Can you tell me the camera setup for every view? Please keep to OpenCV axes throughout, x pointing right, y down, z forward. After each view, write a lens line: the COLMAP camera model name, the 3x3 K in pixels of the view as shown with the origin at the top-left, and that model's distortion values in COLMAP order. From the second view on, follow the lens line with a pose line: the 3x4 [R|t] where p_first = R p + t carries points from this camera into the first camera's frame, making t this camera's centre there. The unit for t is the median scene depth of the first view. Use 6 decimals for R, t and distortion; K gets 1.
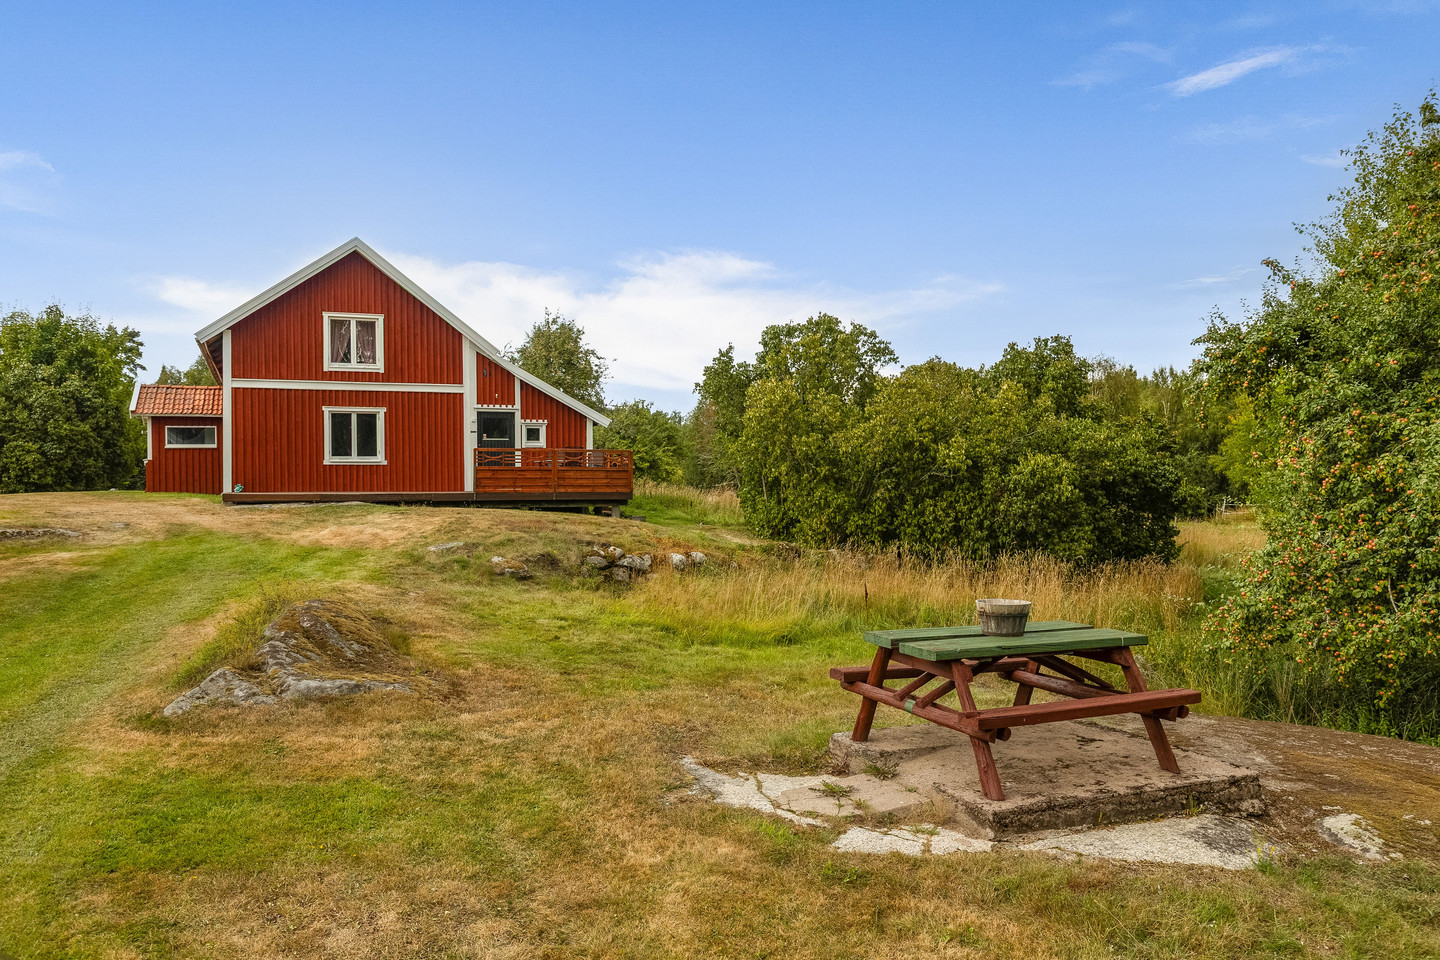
lens RADIAL K [[1081.4, 0, 720.0], [0, 1081.4, 480.0], [0, 0, 1]] dist [0.000036, 0.001106]
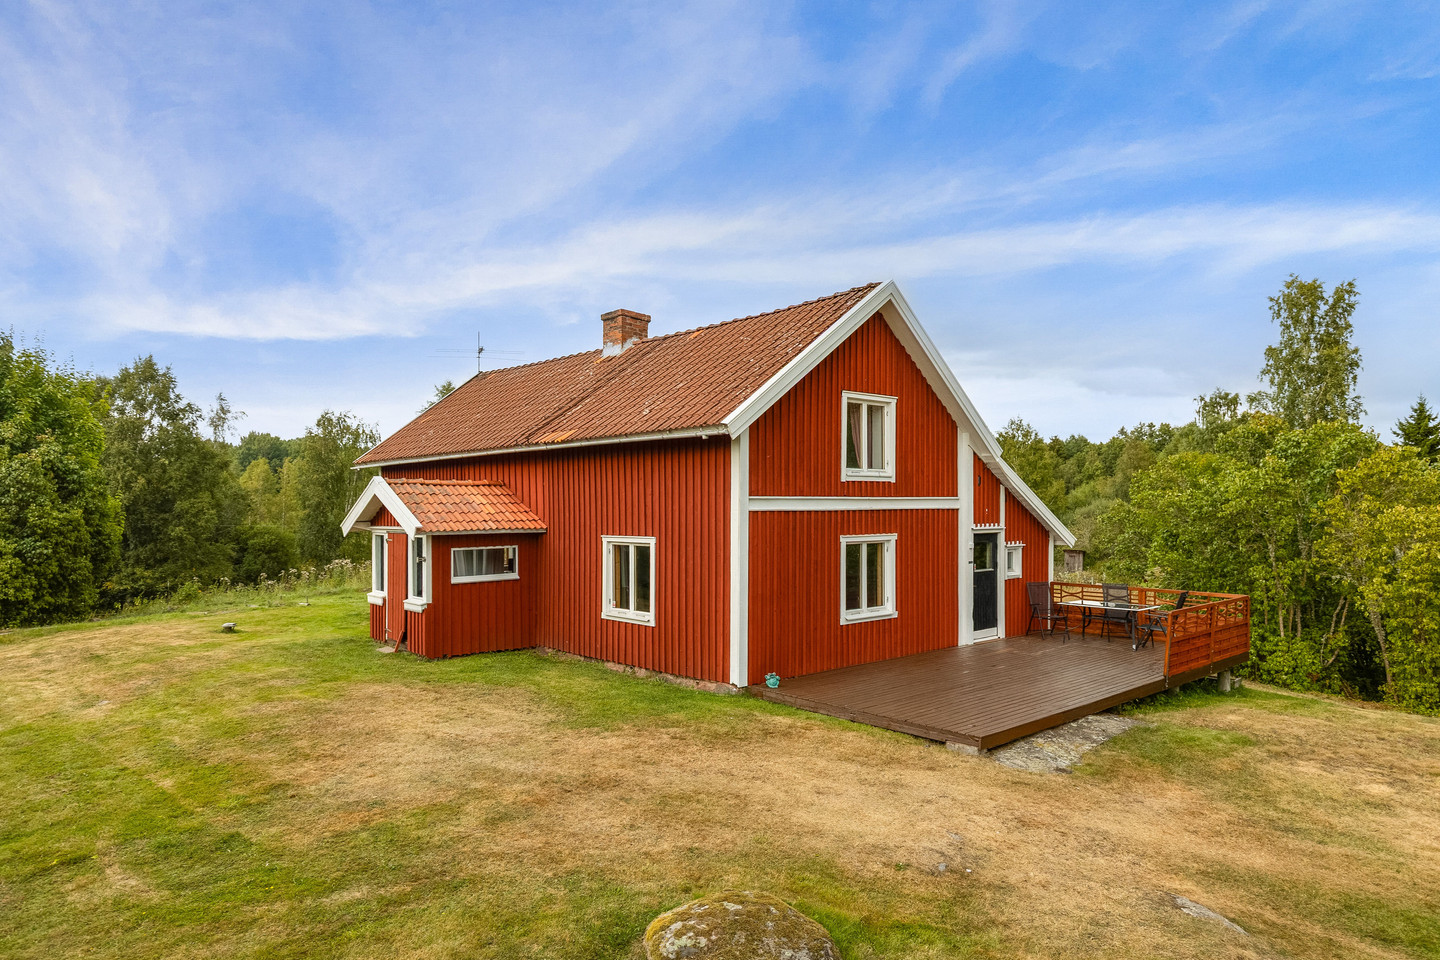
lens RADIAL K [[881.3, 0, 734.6], [0, 881.3, 476.6], [0, 0, 1]] dist [0.000124, 0.002349]
pose [[0.941649, 0.014945, 0.336264, -0.577406], [-0.002976, 0.999344, -0.036080, -0.080272], [-0.336583, 0.032974, 0.941076, 0.493960]]
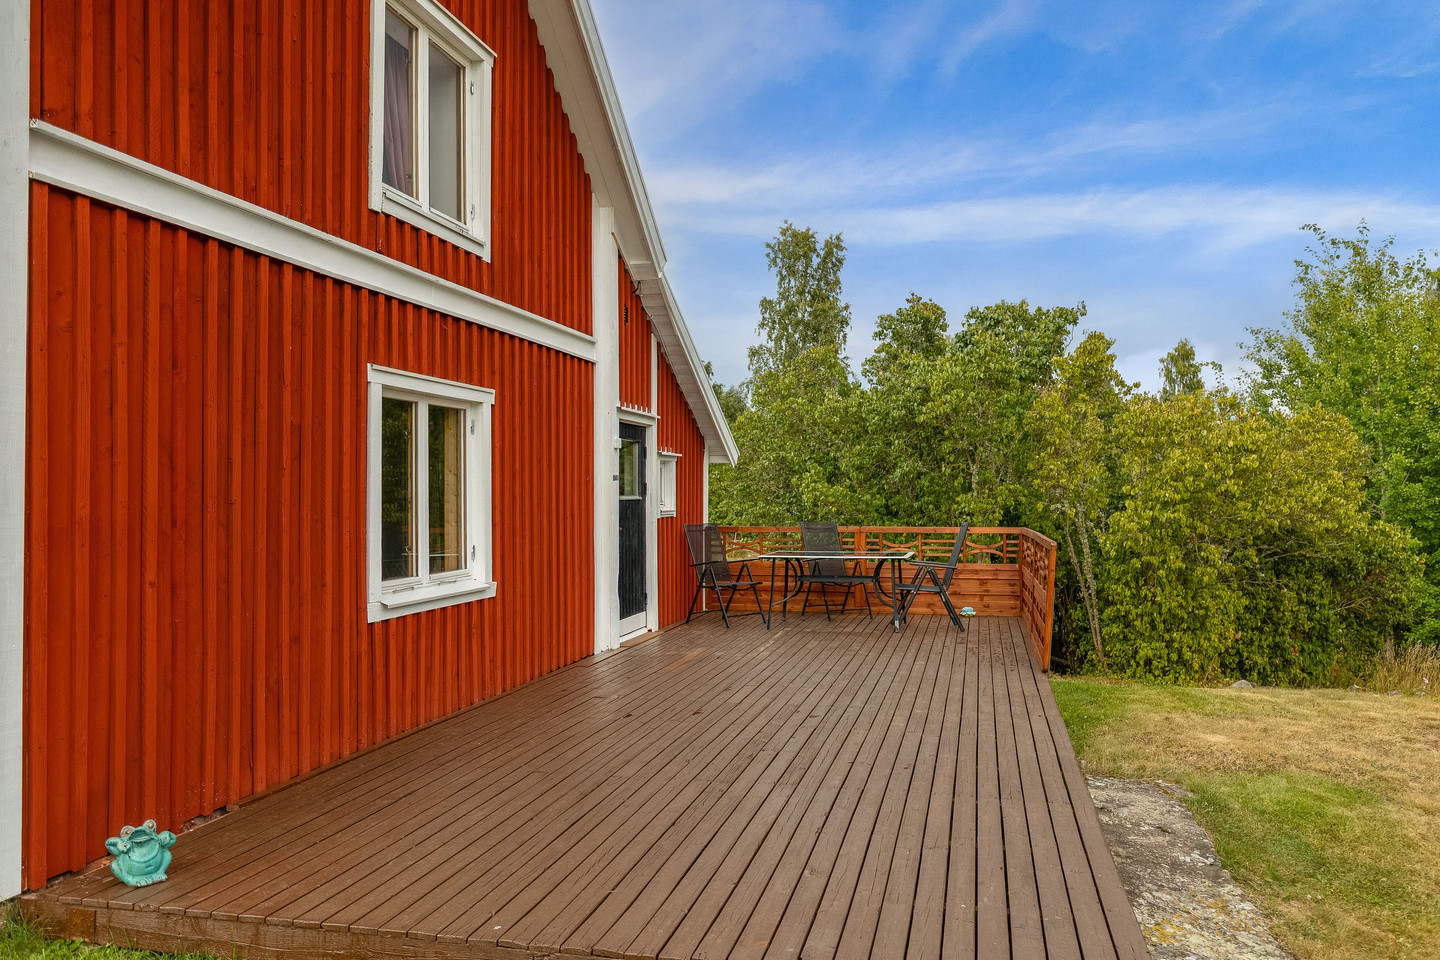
lens RADIAL K [[1009.6, 0, 740.6], [0, 1009.6, 476.3], [0, 0, 1]] dist [0.004112, 0.000042]
pose [[0.593246, 0.011903, 0.804933, -0.465826], [0.010835, 0.999682, -0.022768, -0.037106], [-0.804948, 0.022228, 0.592928, 0.774601]]
